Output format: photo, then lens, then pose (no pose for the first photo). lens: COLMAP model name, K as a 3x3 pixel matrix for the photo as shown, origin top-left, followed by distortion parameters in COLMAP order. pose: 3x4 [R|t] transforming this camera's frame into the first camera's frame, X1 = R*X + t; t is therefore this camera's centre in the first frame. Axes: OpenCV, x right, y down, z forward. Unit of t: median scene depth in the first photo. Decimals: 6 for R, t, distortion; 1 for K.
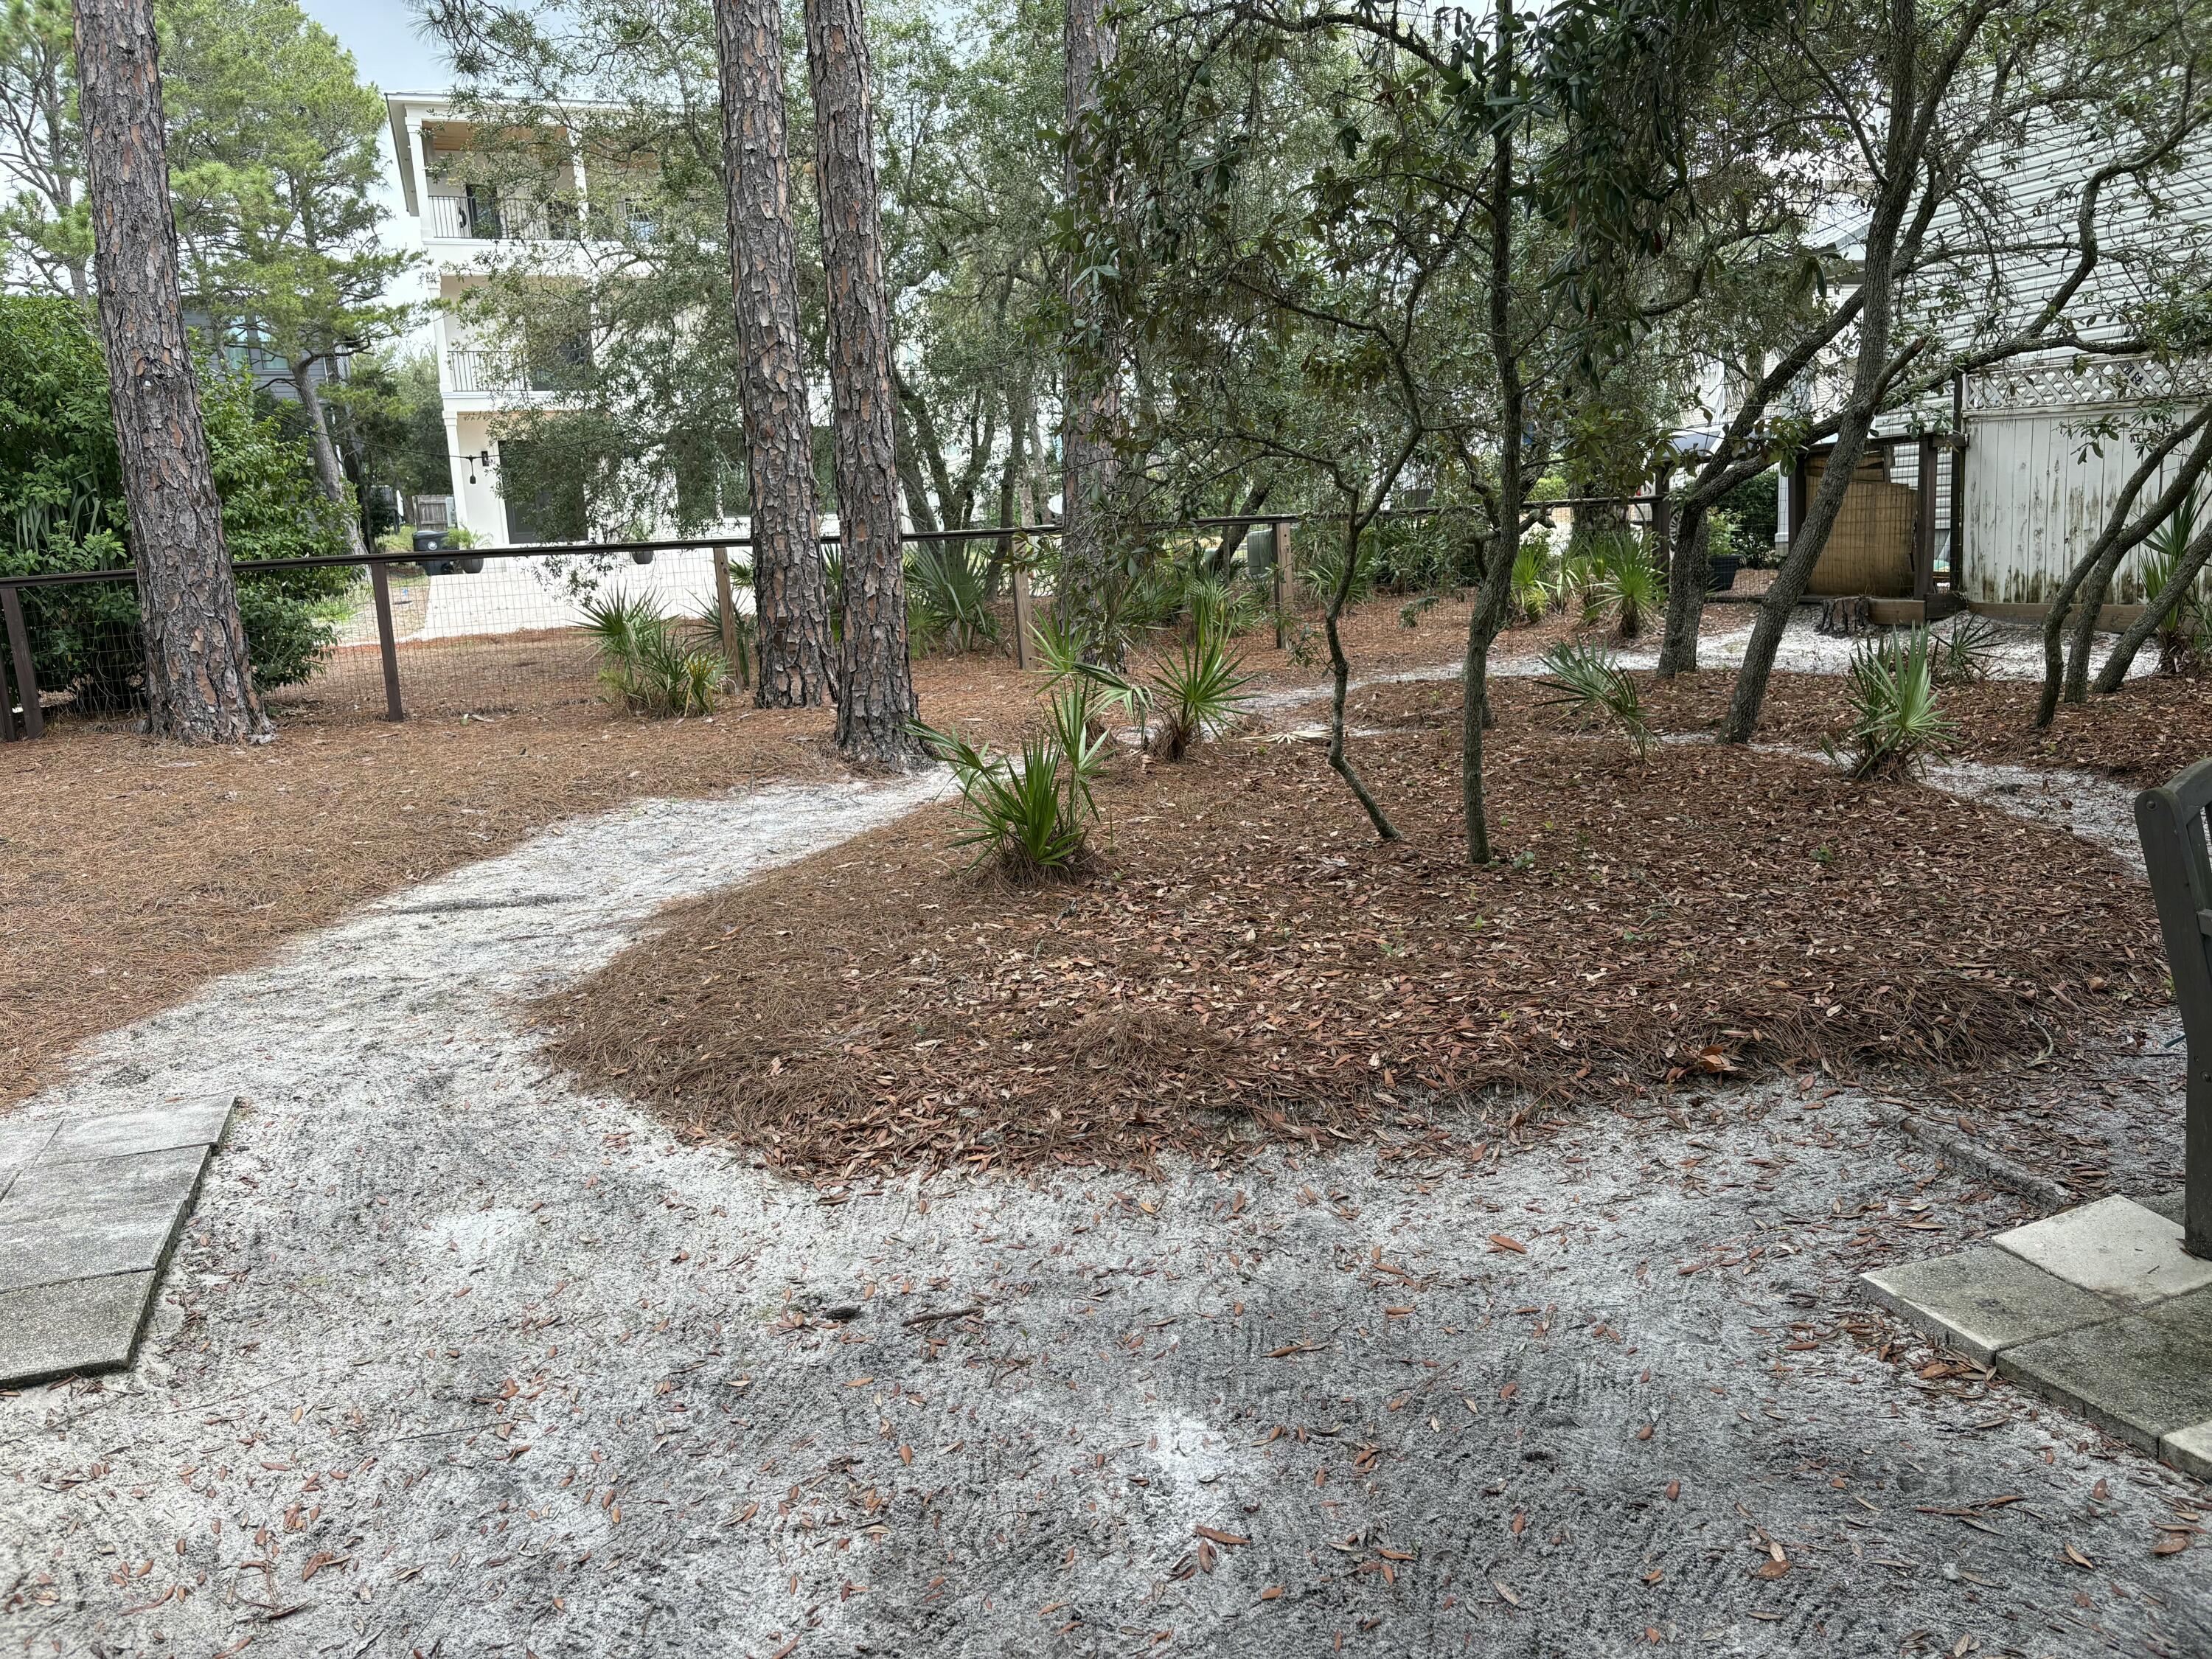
lens RADIAL K [[1640.4, 0, 1106.0], [0, 1640.4, 829.5], [0, 0, 1]] dist [0.050757, -0.003686]
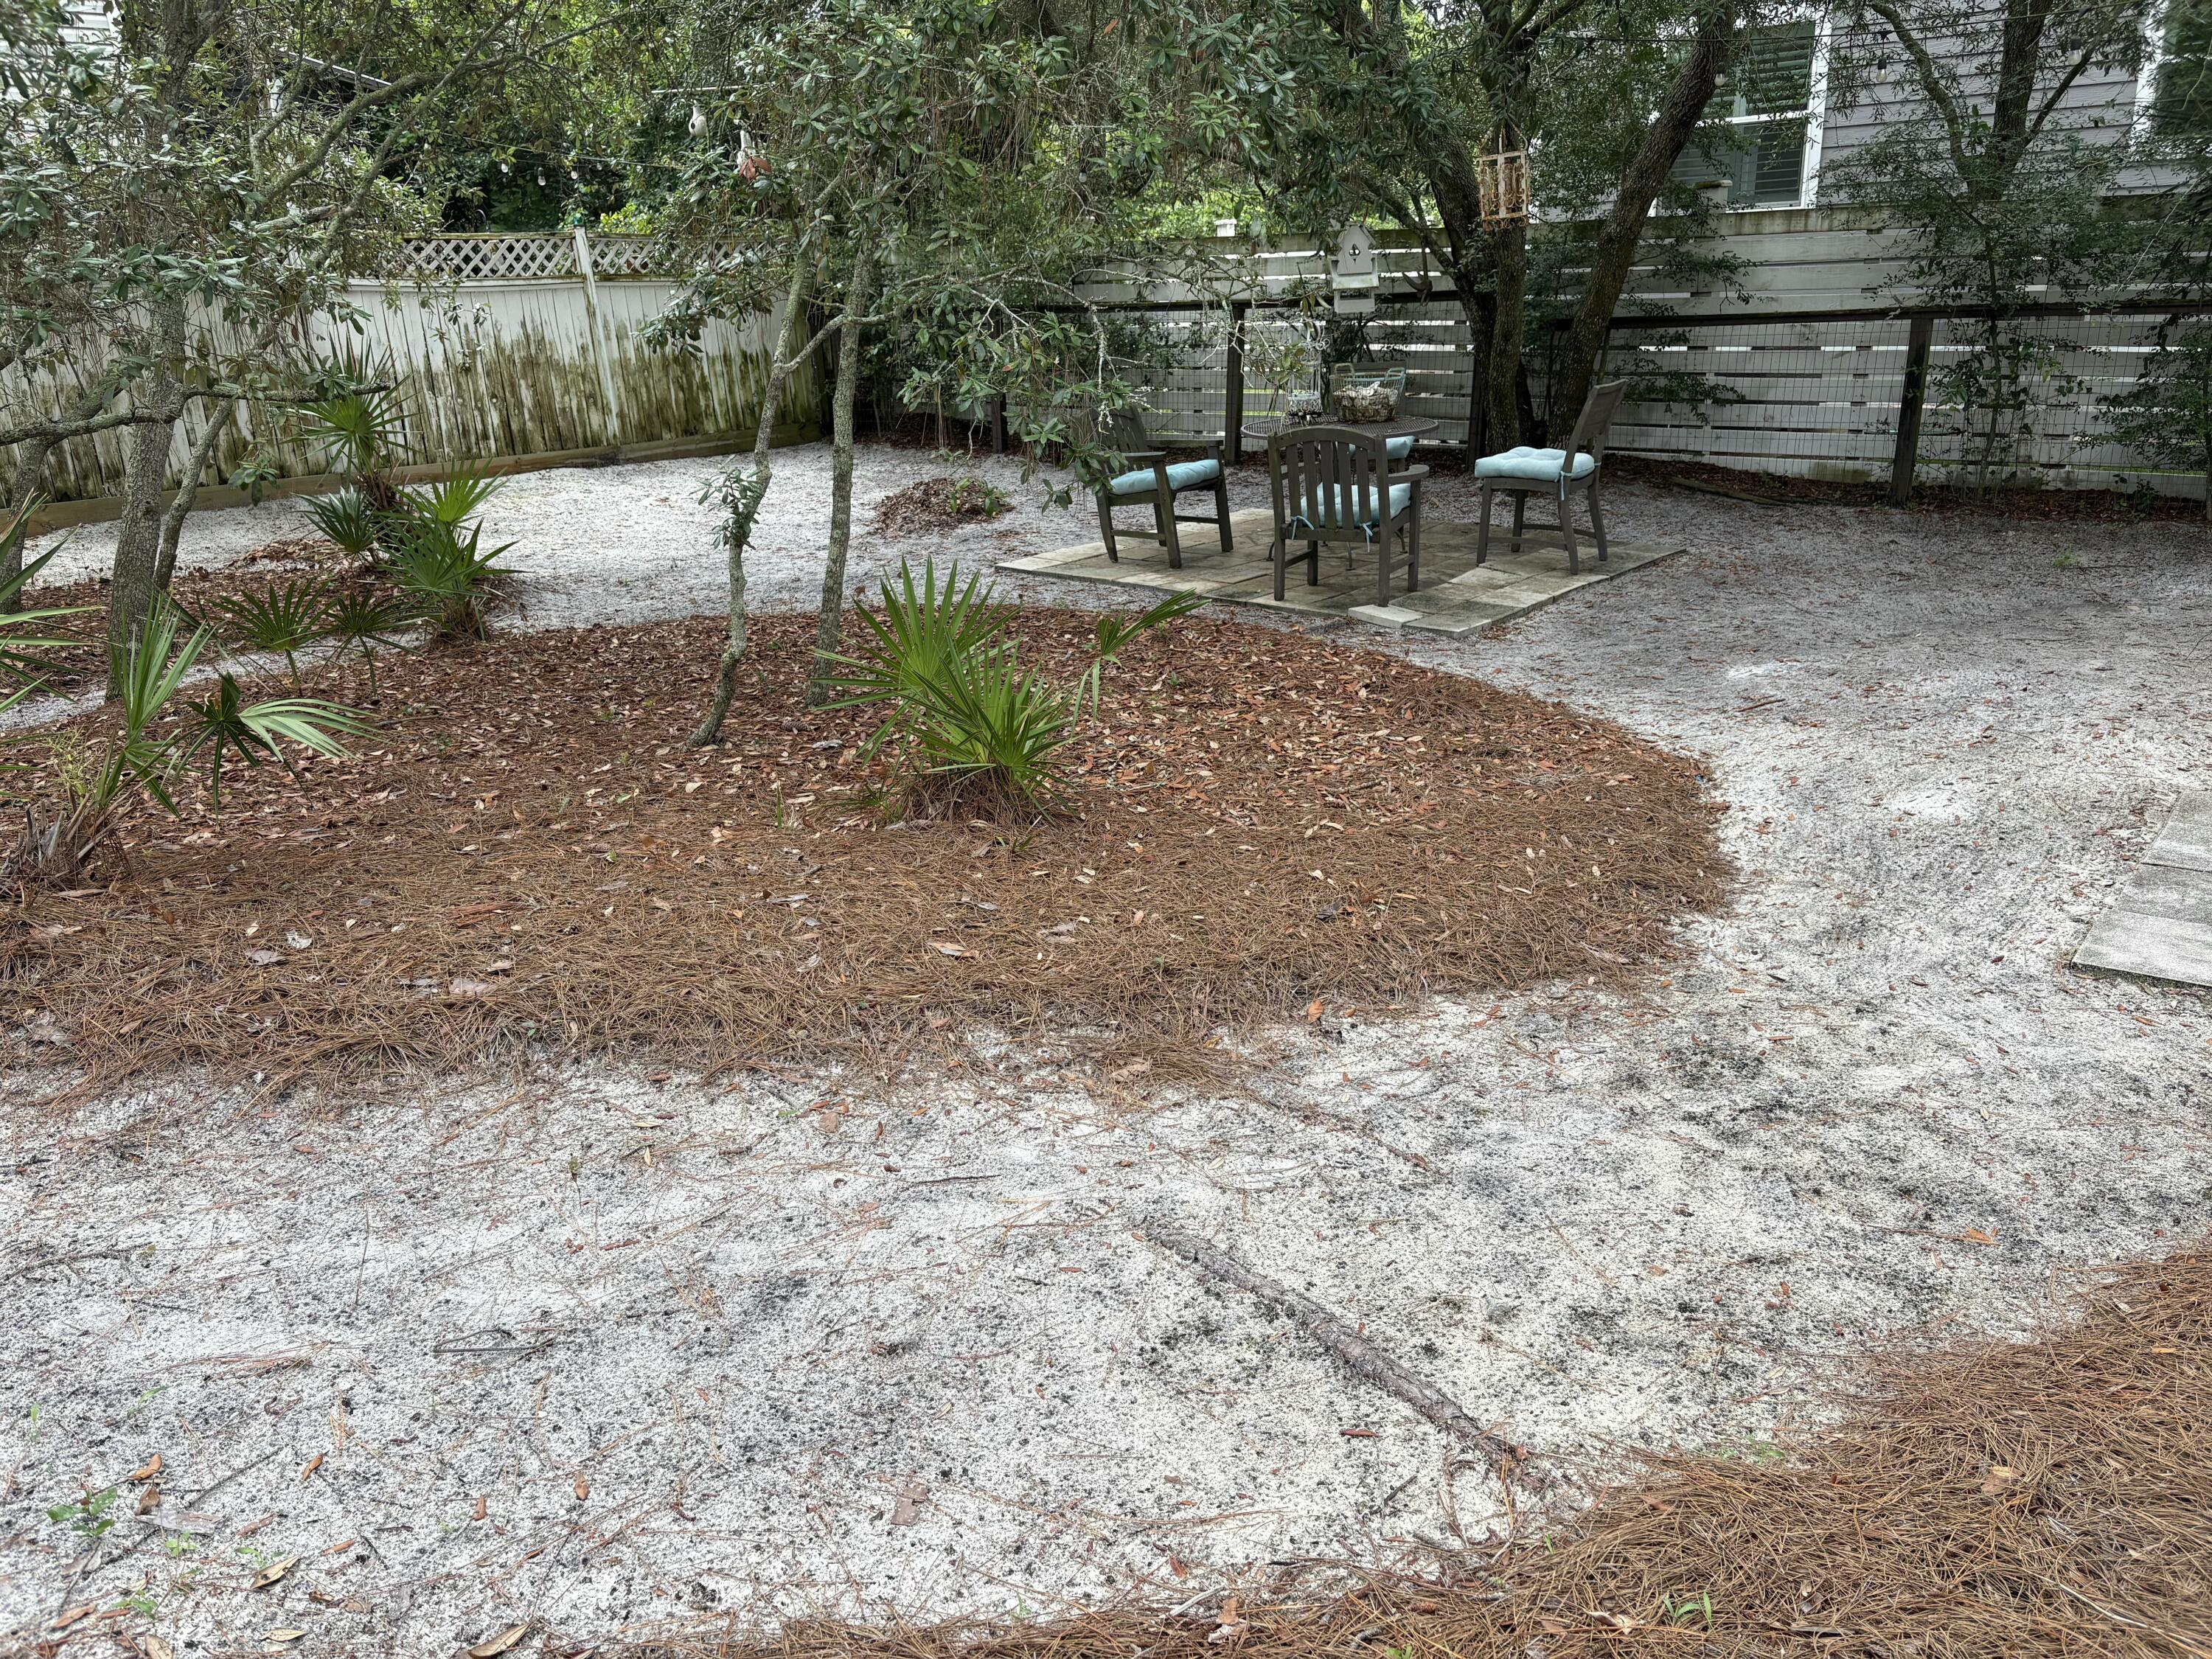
lens RADIAL K [[1672.8, 0, 1106.0], [0, 1672.8, 829.5], [0, 0, 1]] dist [0.068124, -0.078303]
pose [[-0.498259, -0.190942, 0.845742, -1.212708], [0.233818, 0.909718, 0.343137, -0.371338], [-0.834906, 0.368721, -0.408629, 2.119158]]
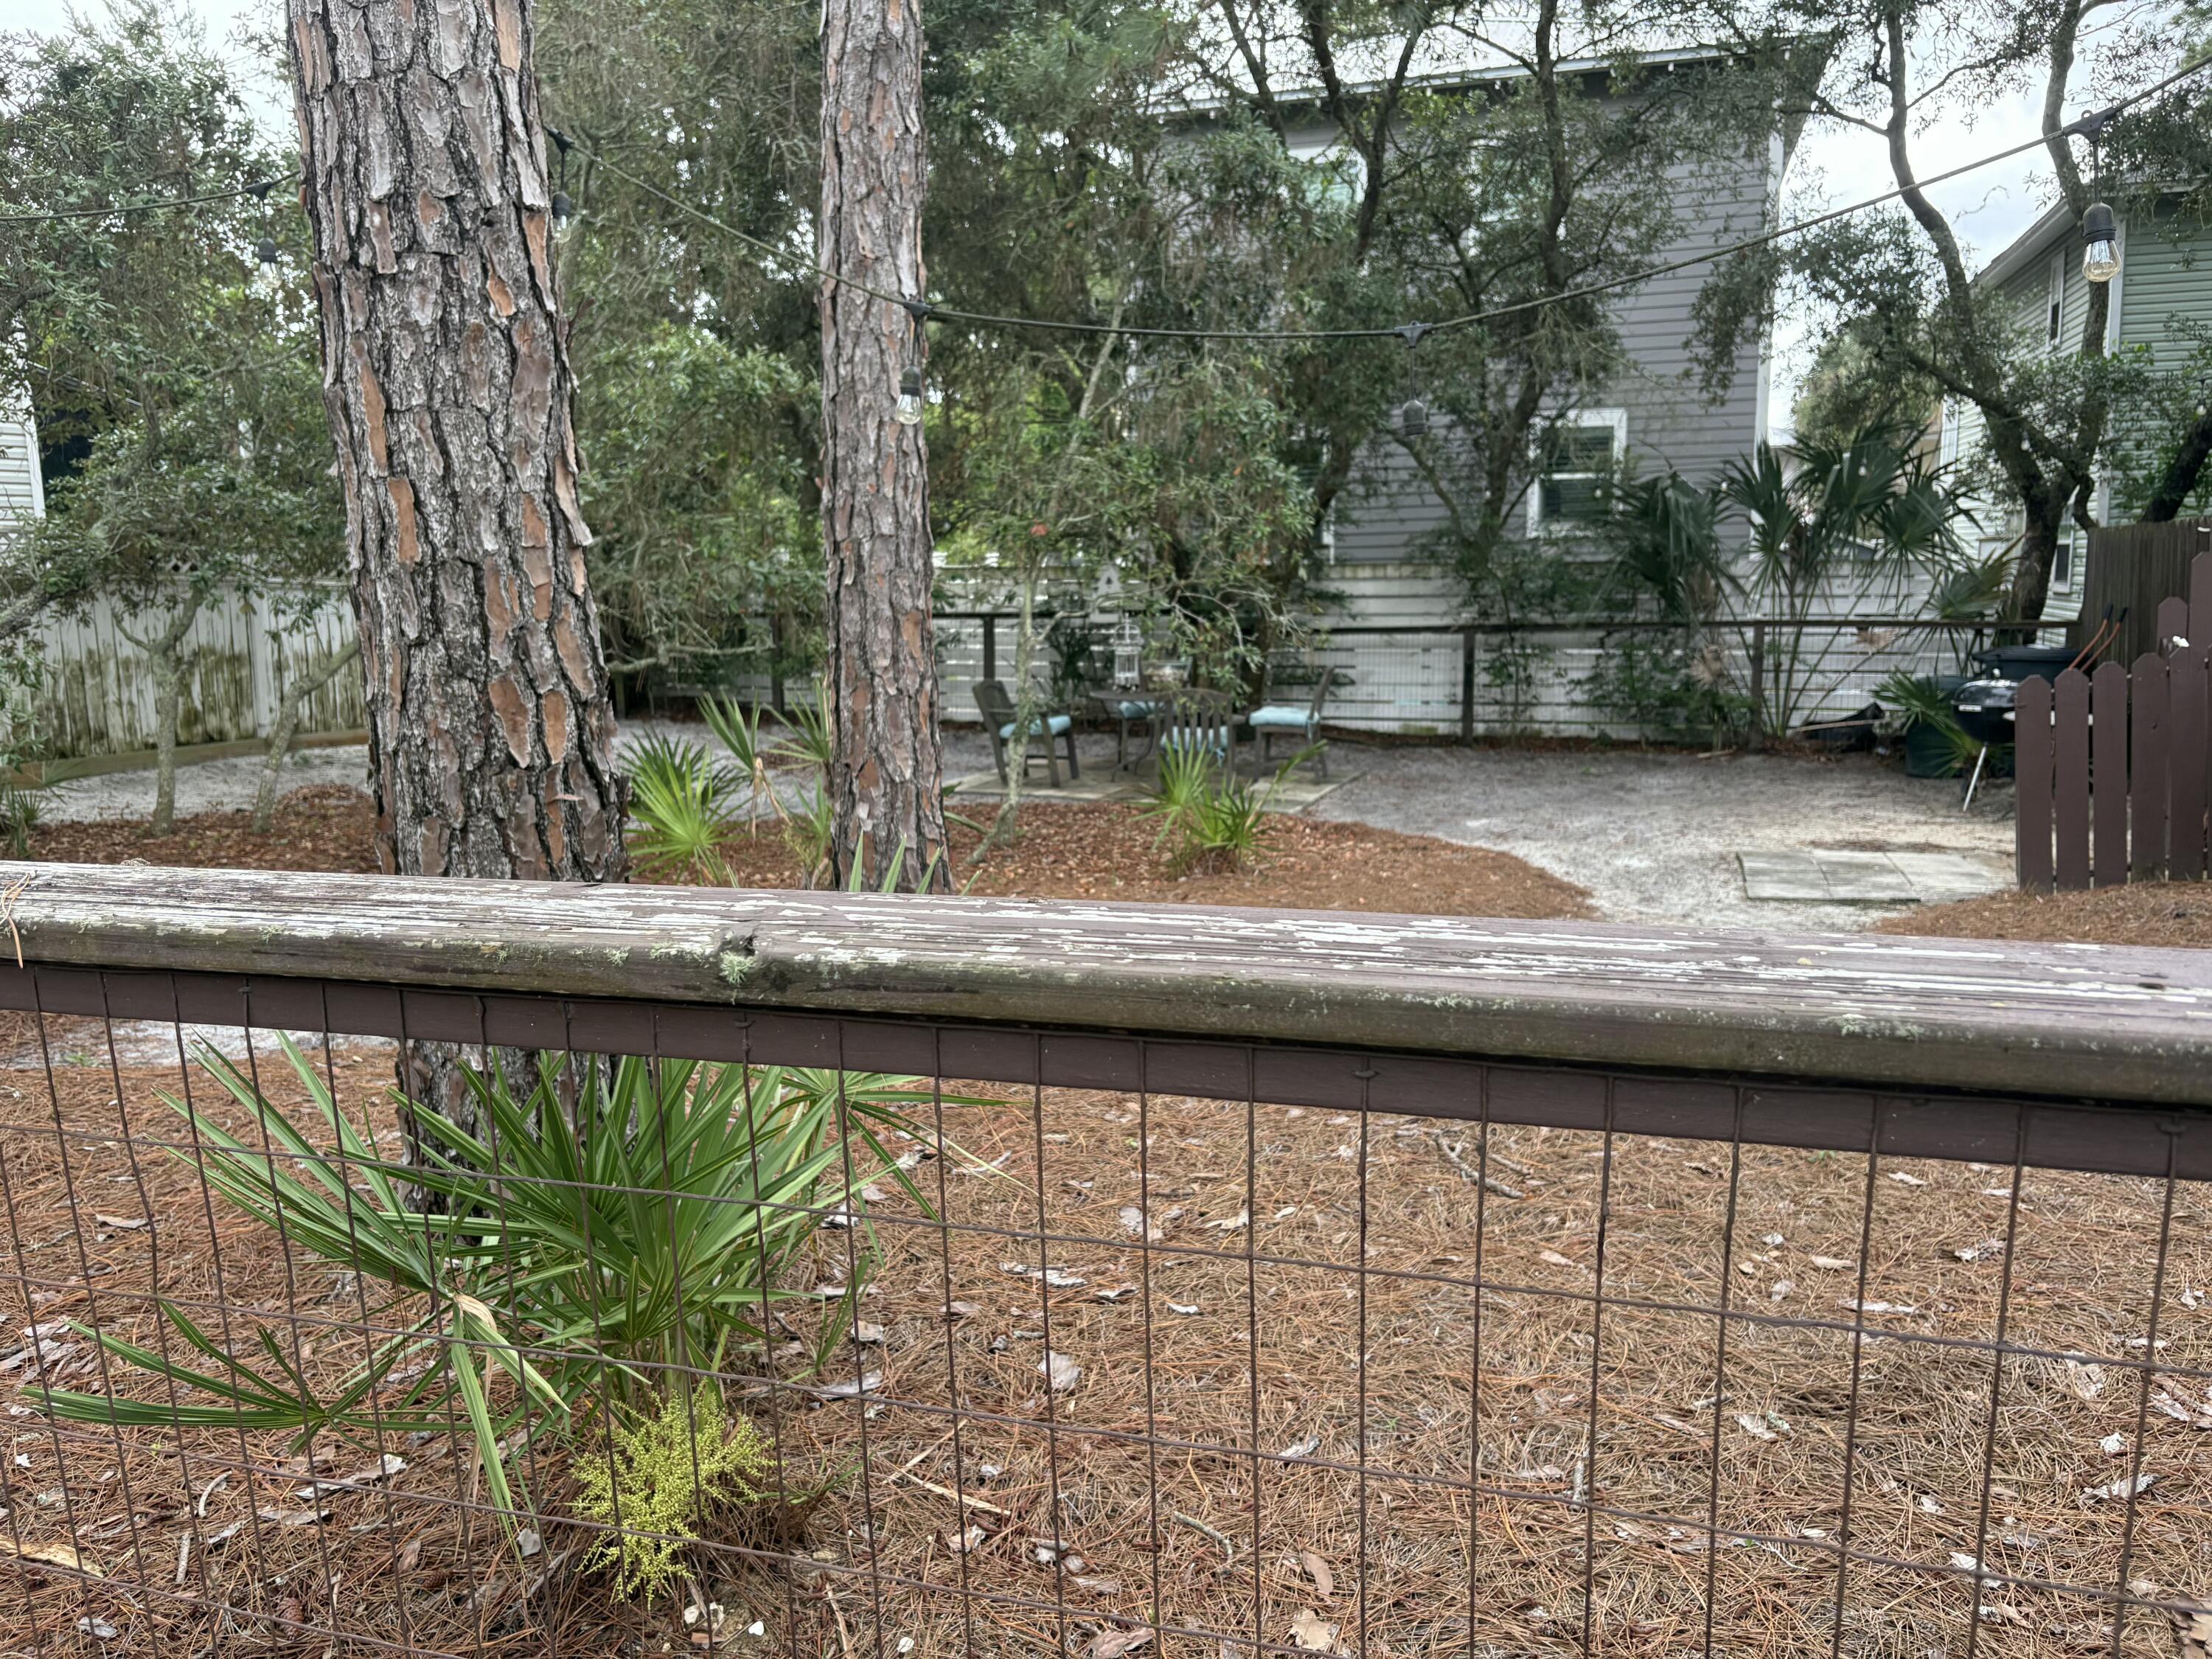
lens RADIAL K [[1678.1, 0, 1106.0], [0, 1678.1, 834.4], [0, 0, 1]] dist [0.064909, -0.080143]
pose [[-0.768130, -0.024064, 0.639841, -1.464173], [0.181545, 0.950100, 0.253677, -0.648563], [-0.614017, 0.311017, -0.725432, 3.471820]]
